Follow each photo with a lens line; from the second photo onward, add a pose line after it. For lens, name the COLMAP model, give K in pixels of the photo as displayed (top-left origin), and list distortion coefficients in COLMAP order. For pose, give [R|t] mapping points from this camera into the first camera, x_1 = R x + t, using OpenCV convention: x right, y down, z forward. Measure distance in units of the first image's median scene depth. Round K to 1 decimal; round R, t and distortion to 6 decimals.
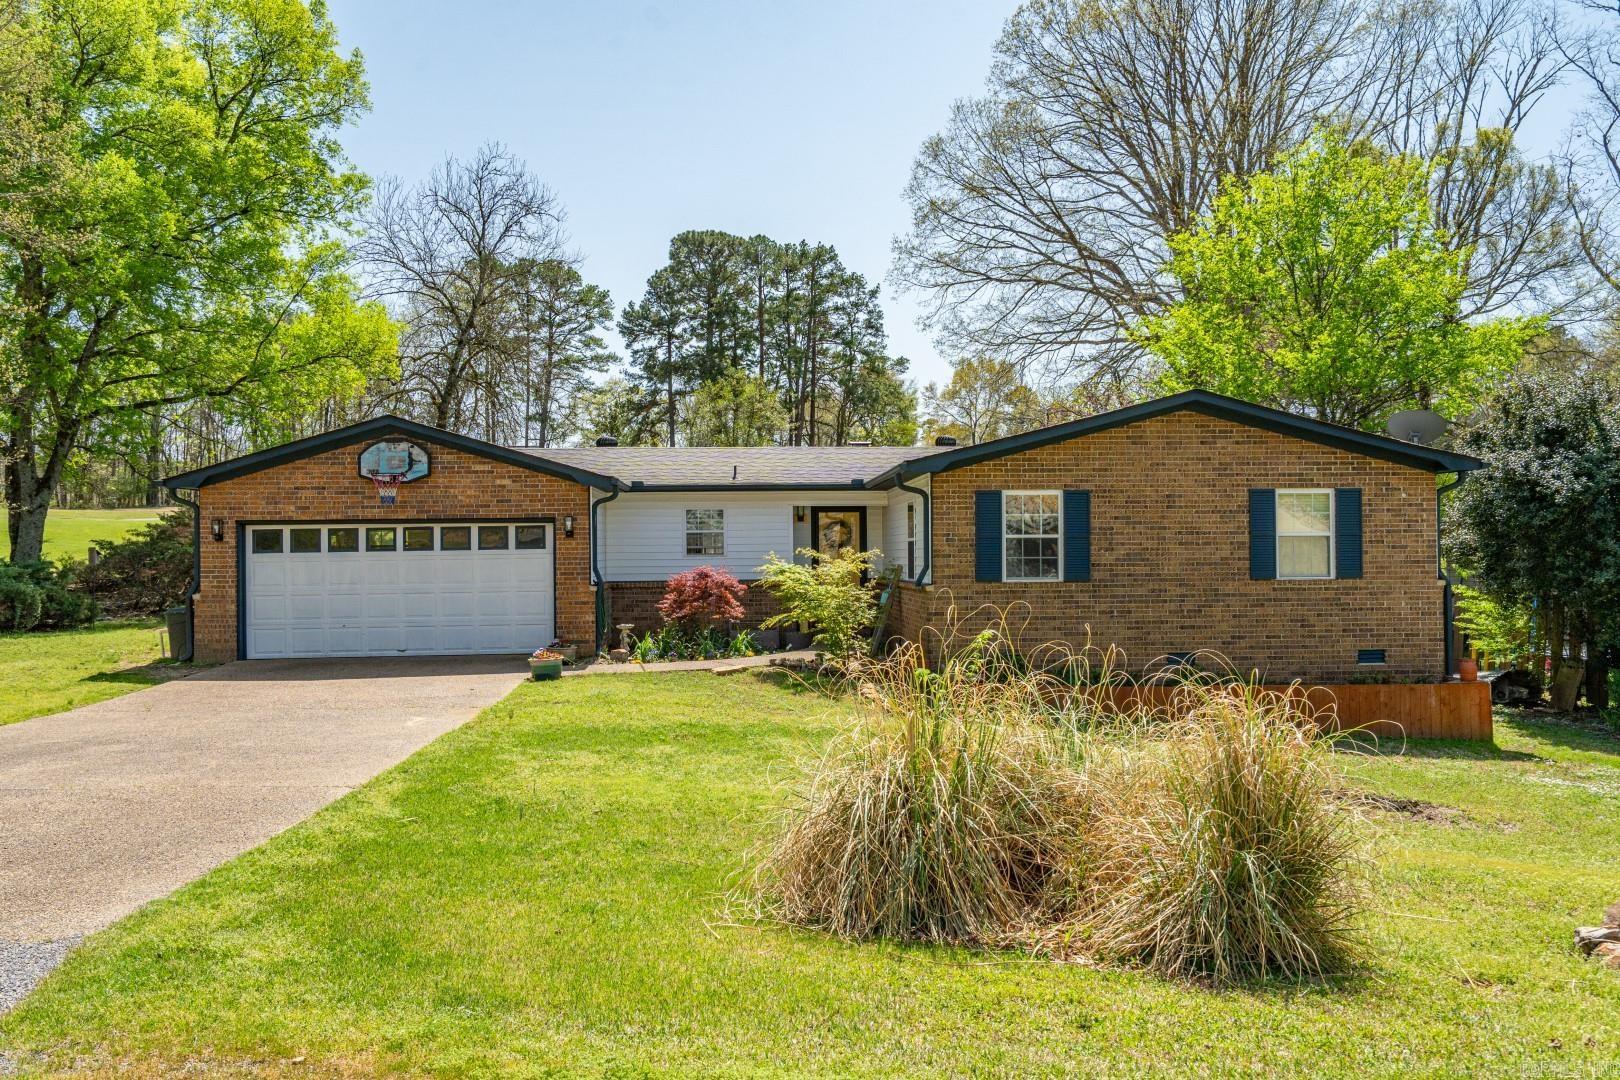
lens RADIAL K [[1289.2, 0, 818.2], [0, 1289.2, 547.4], [0, 0, 1]] dist [0.025661, 0.000362]
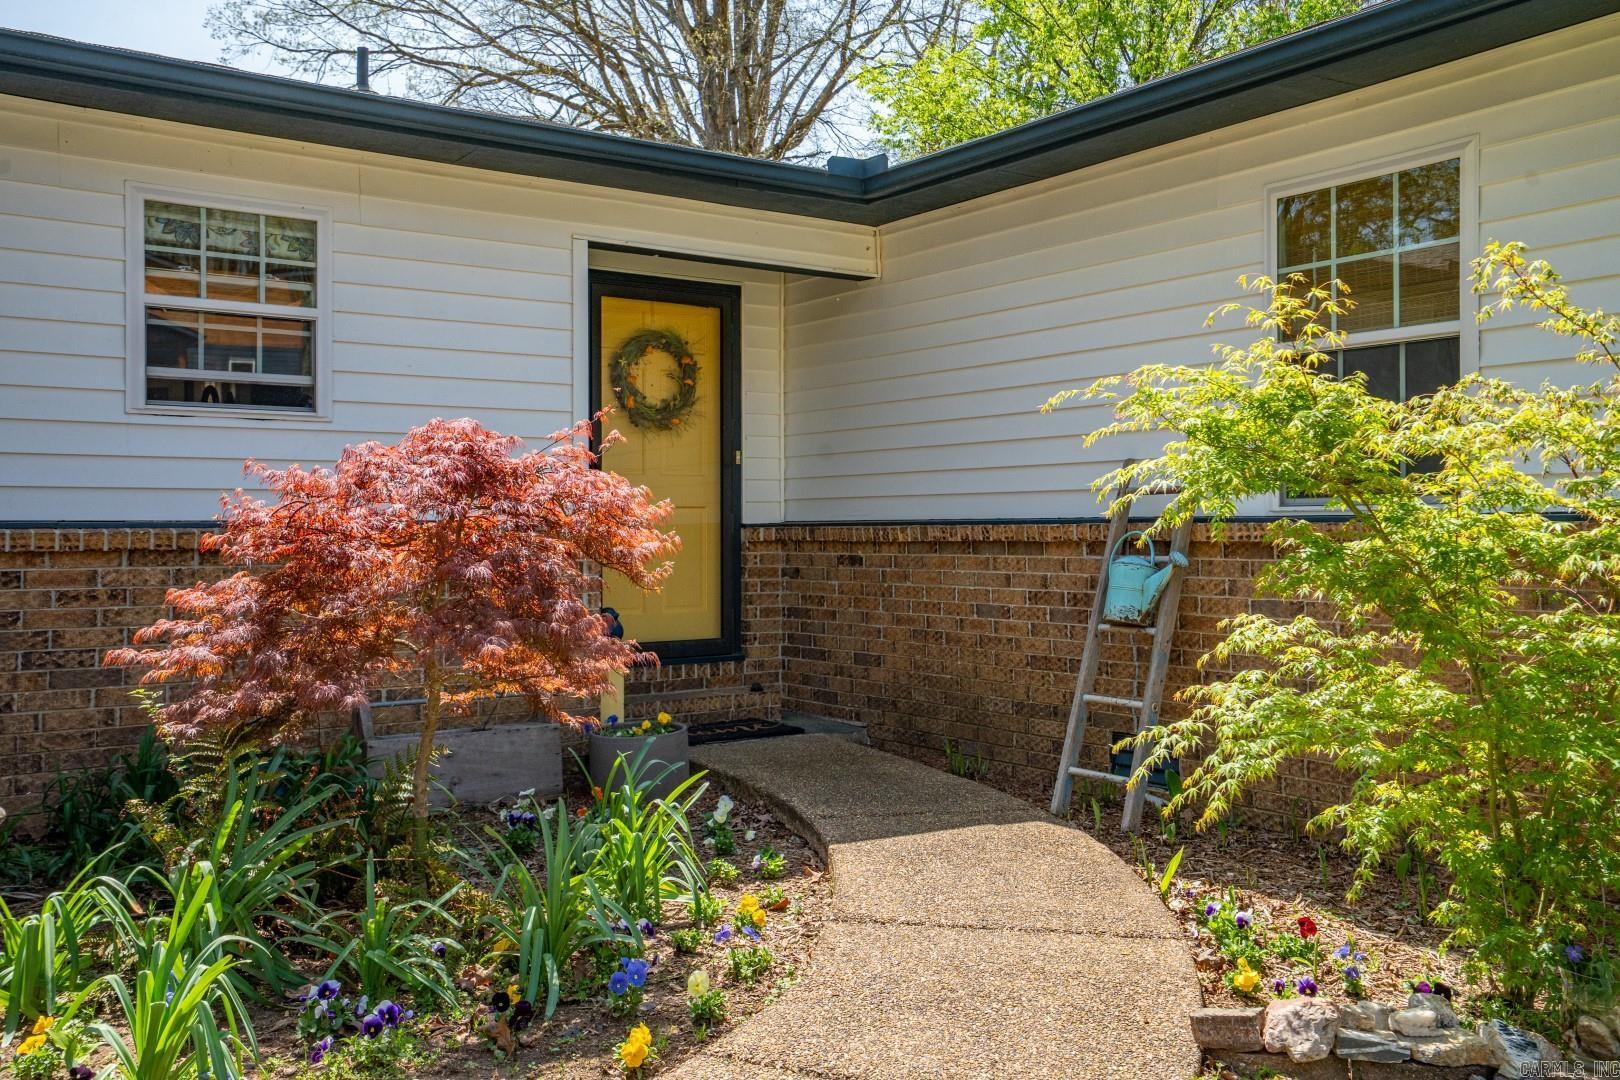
lens RADIAL K [[1488.4, 0, 809.7], [0, 1488.4, 538.1], [0, 0, 1]] dist [0.110165, 0.000777]
pose [[0.855053, 0.001299, 0.518538, -0.157758], [-0.006536, 0.999944, 0.008273, 0.028395], [-0.518499, -0.010463, 0.855014, 0.815412]]
